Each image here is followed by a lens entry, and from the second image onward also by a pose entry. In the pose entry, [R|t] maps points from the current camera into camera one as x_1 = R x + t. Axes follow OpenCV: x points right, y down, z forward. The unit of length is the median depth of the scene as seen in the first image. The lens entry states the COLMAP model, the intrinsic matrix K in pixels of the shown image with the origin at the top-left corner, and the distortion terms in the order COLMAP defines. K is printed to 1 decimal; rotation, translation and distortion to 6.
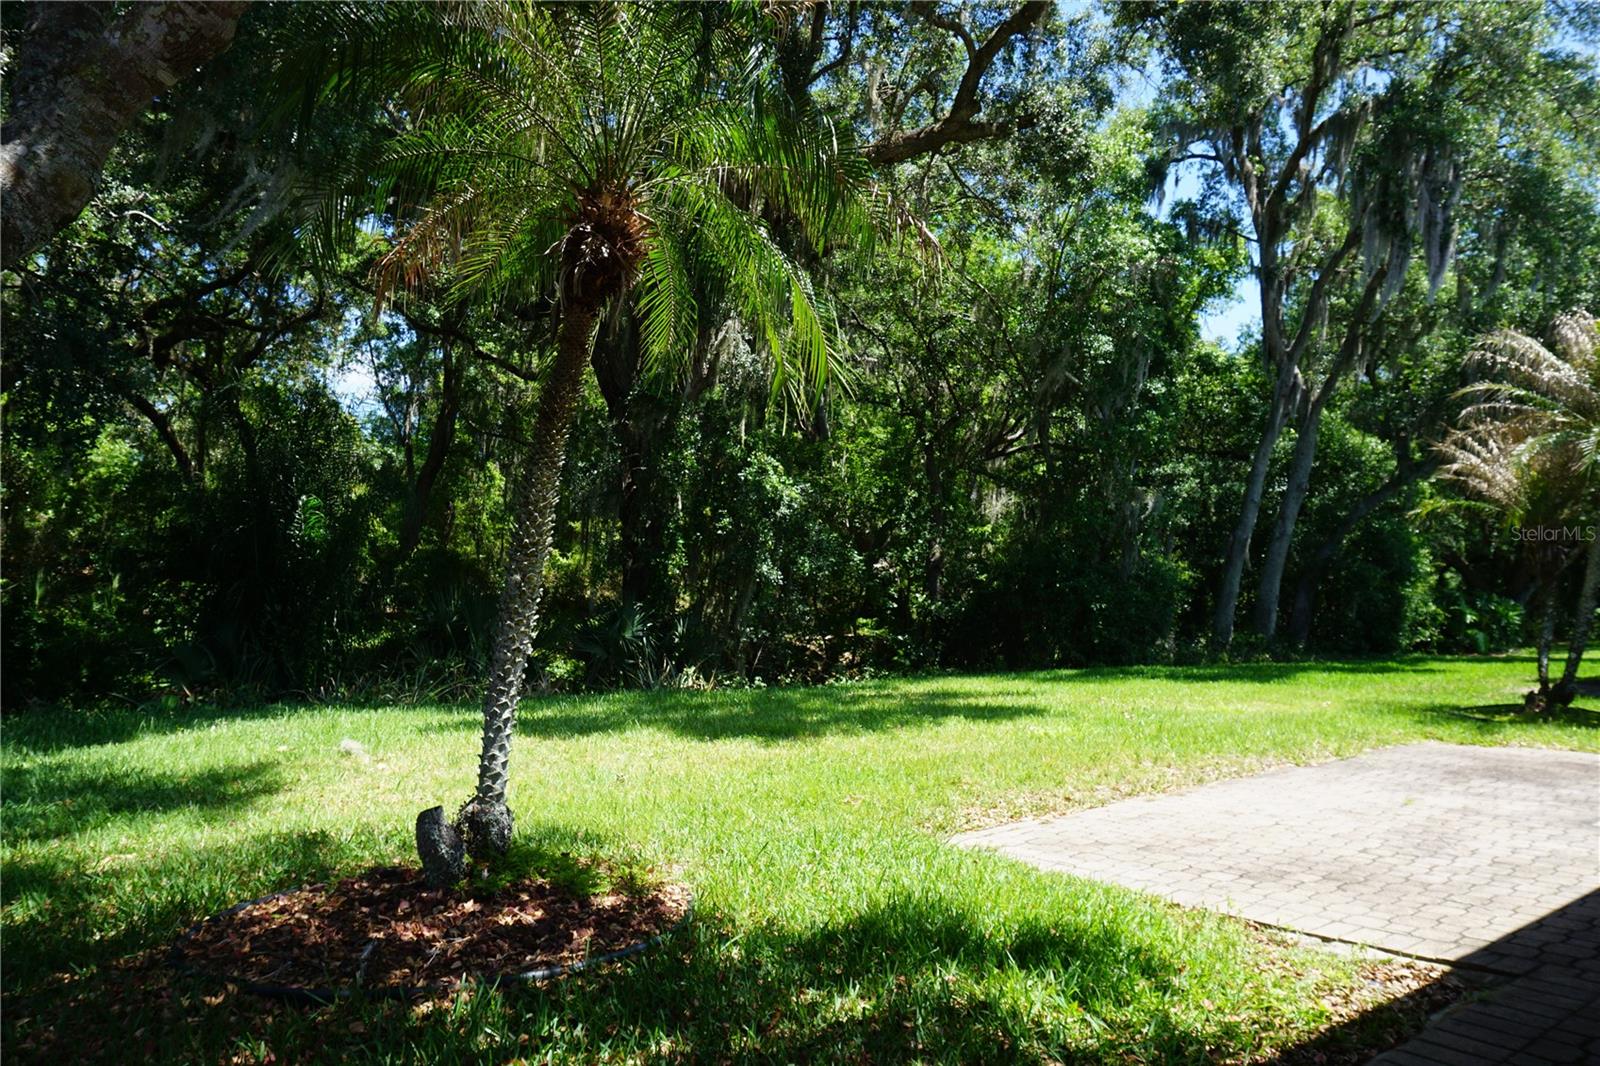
lens RADIAL K [[1064.0, 0, 800.1], [0, 1064.0, 534.9], [0, 0, 1]] dist [0.028821, 0.005938]
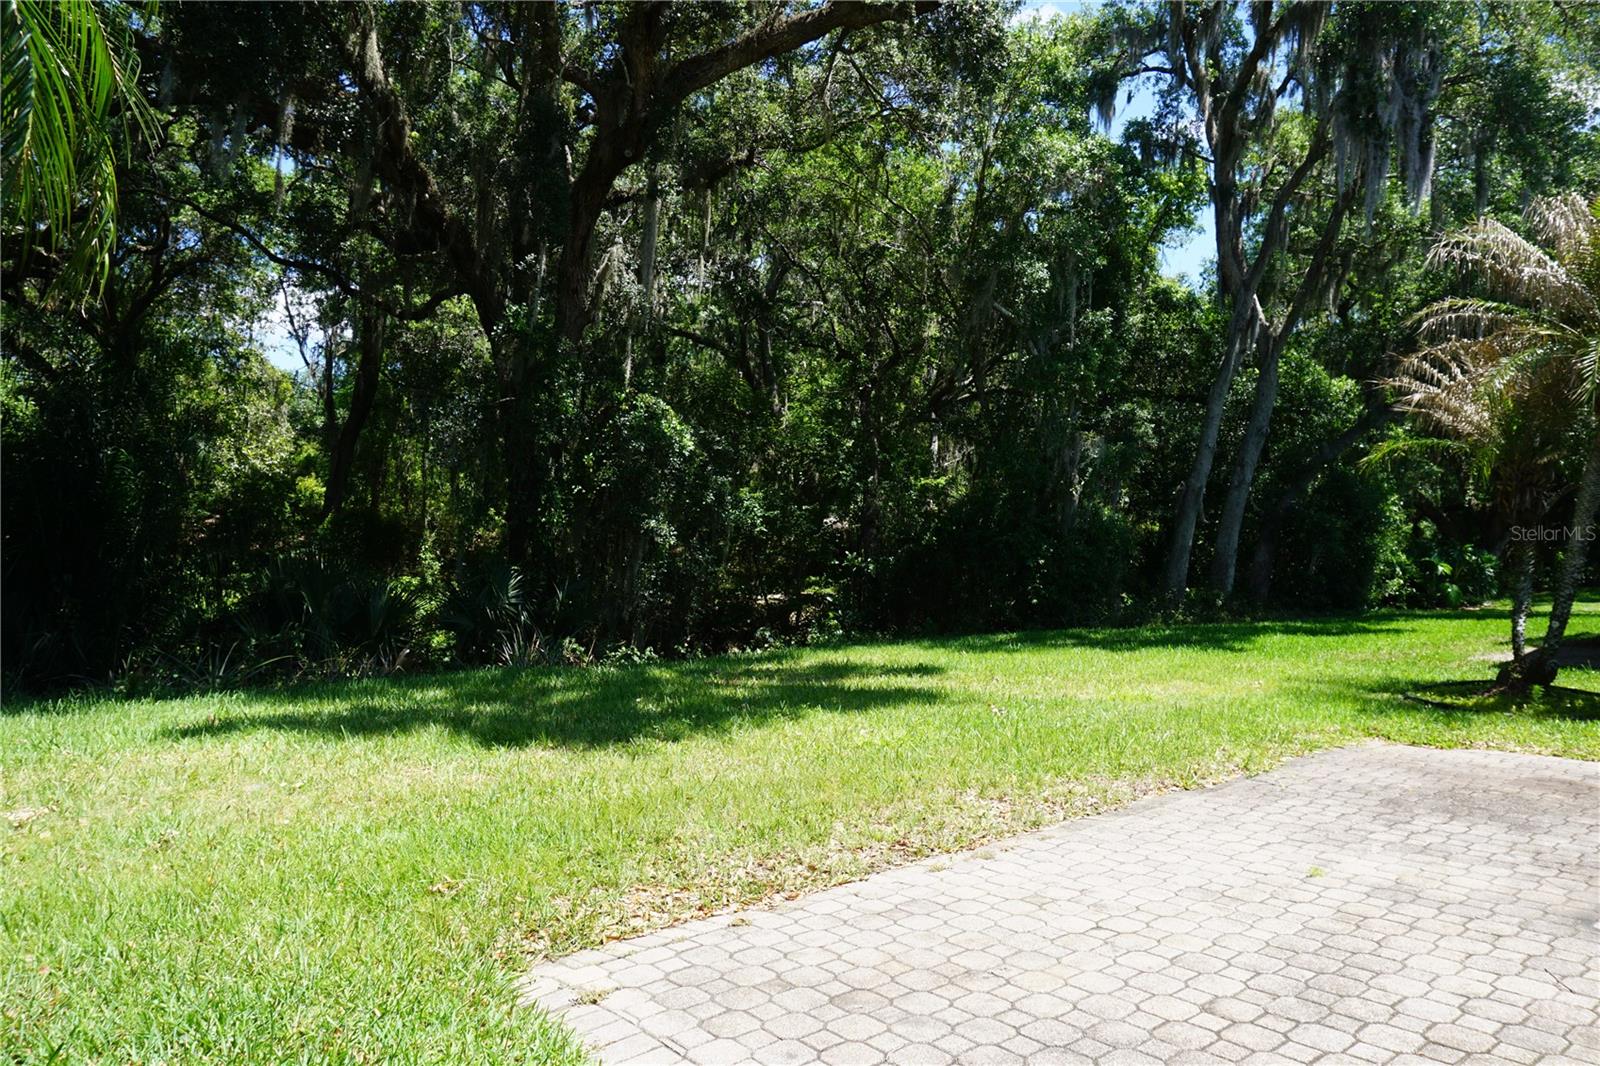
lens RADIAL K [[1064.0, 0, 798.4], [0, 1064.0, 529.5], [0, 0, 1]] dist [0.028821, 0.005938]
pose [[0.999844, -0.011586, 0.013311, 0.057044], [0.011100, 0.999291, 0.035971, 0.002461], [-0.013719, -0.035818, 0.999264, 0.083179]]
